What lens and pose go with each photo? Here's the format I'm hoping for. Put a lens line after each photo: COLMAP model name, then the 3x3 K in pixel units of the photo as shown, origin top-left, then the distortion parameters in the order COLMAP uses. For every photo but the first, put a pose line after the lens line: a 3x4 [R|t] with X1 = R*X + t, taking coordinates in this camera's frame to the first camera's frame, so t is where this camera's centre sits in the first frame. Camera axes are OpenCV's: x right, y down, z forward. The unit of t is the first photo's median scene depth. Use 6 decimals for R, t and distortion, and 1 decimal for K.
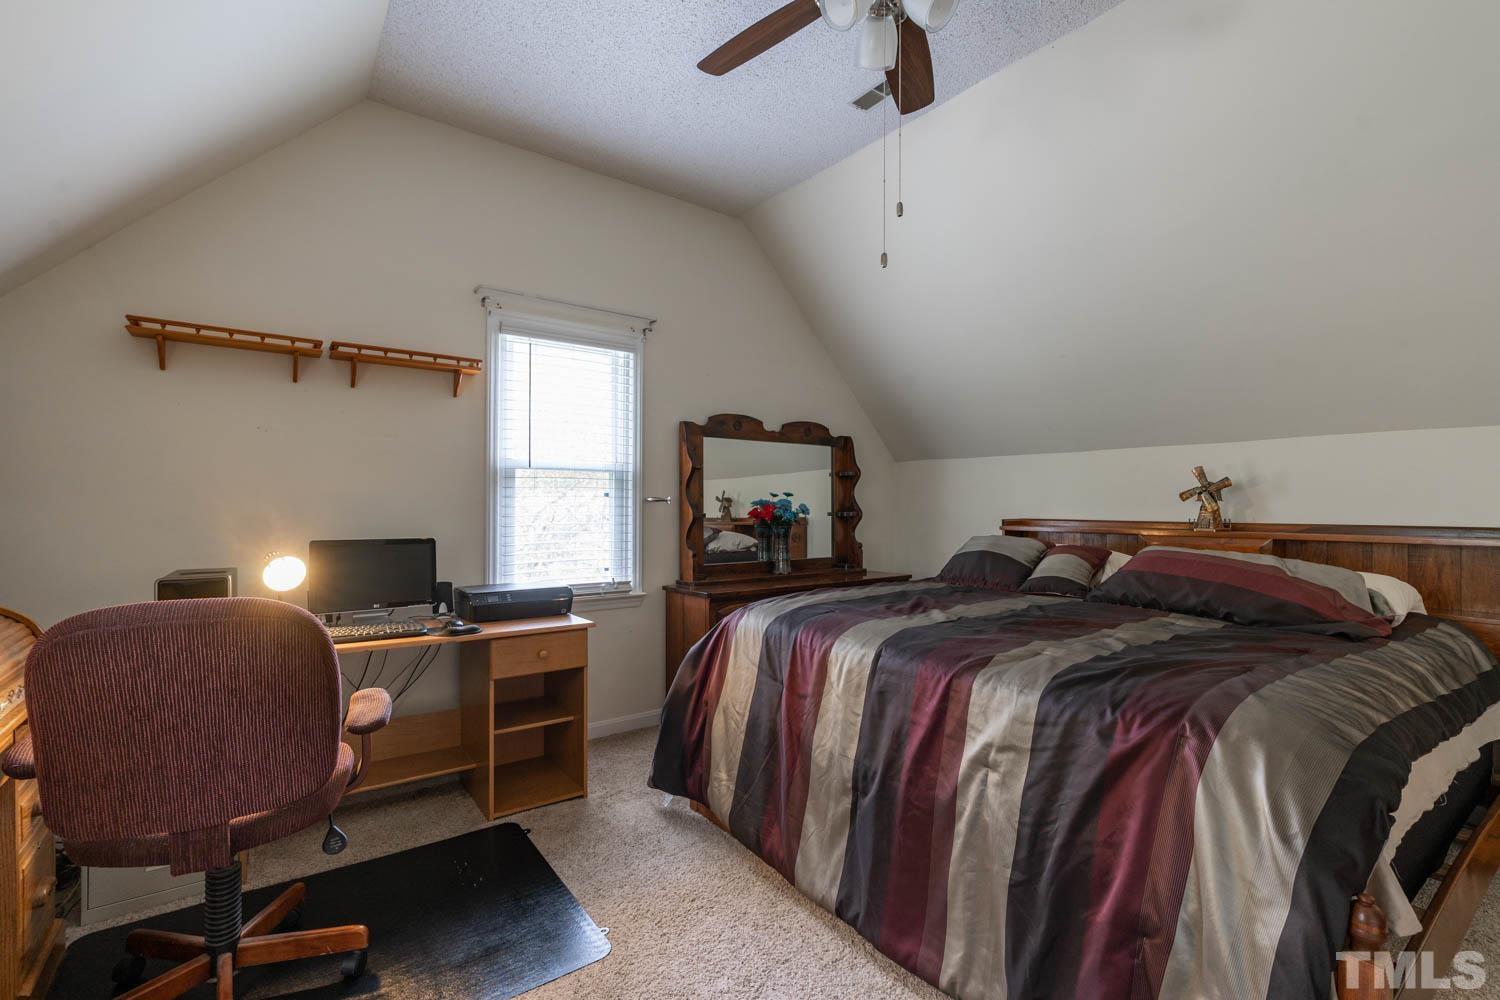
lens RADIAL K [[671.8, 0, 751.1], [0, 671.8, 497.6], [0, 0, 1]] dist [-0.004208, 0.002282]
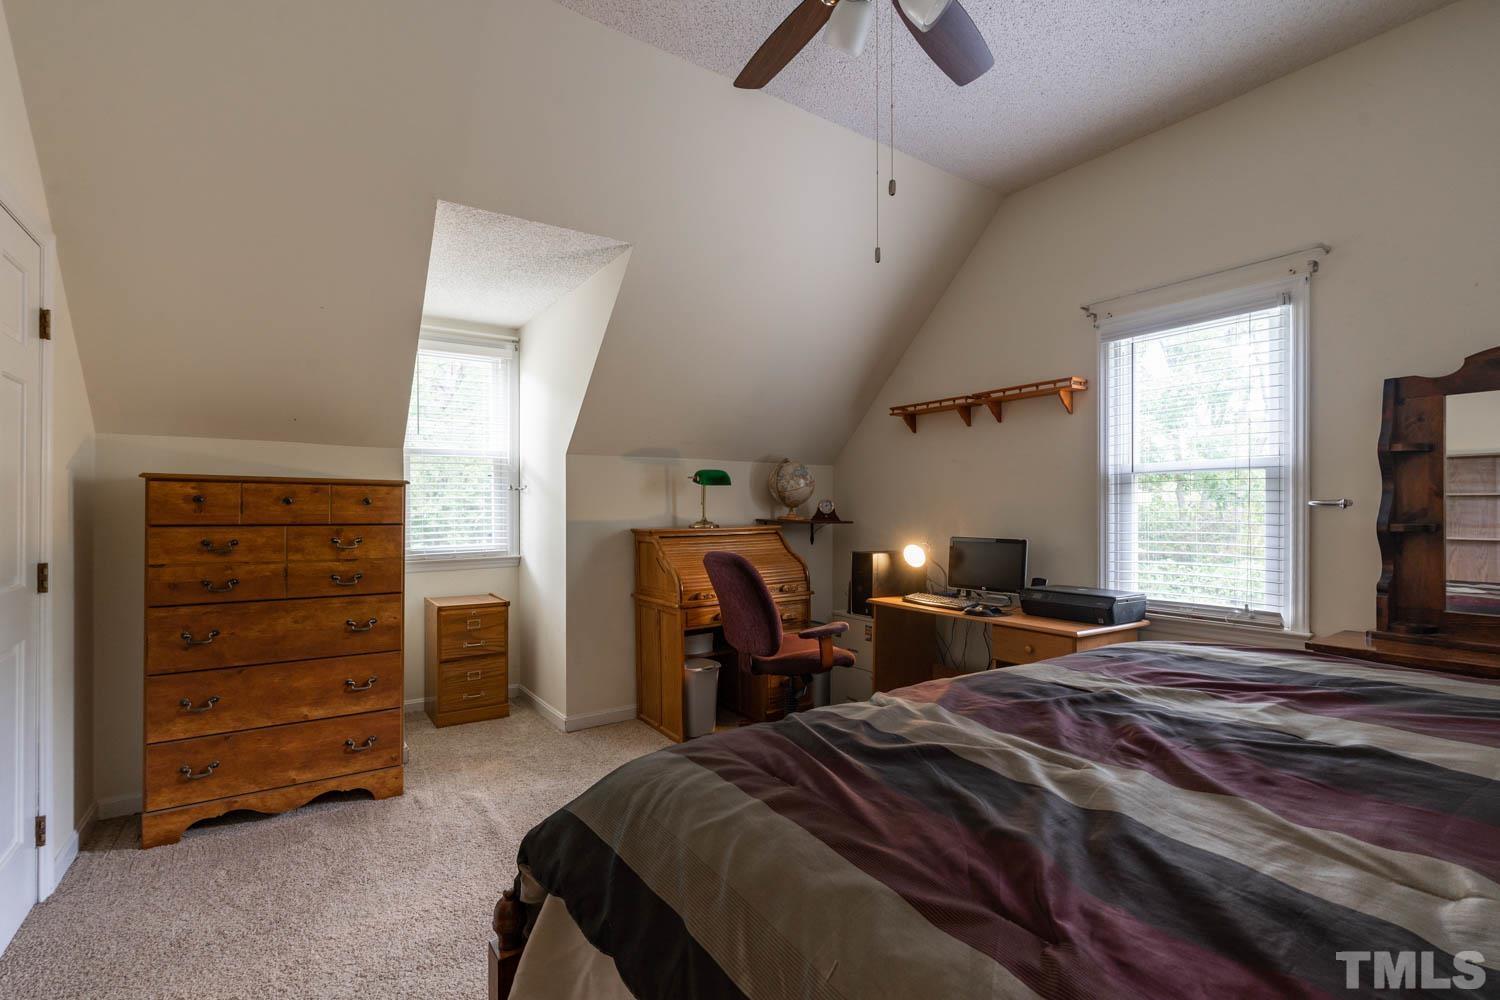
lens RADIAL K [[671.8, 0, 745.3], [0, 671.8, 507.0], [0, 0, 1]] dist [-0.004208, 0.002282]
pose [[-0.036164, -0.009704, -0.999299, 0.654138], [0.011670, 0.999881, -0.010132, 0.007541], [0.999278, -0.012028, -0.036046, 0.487375]]
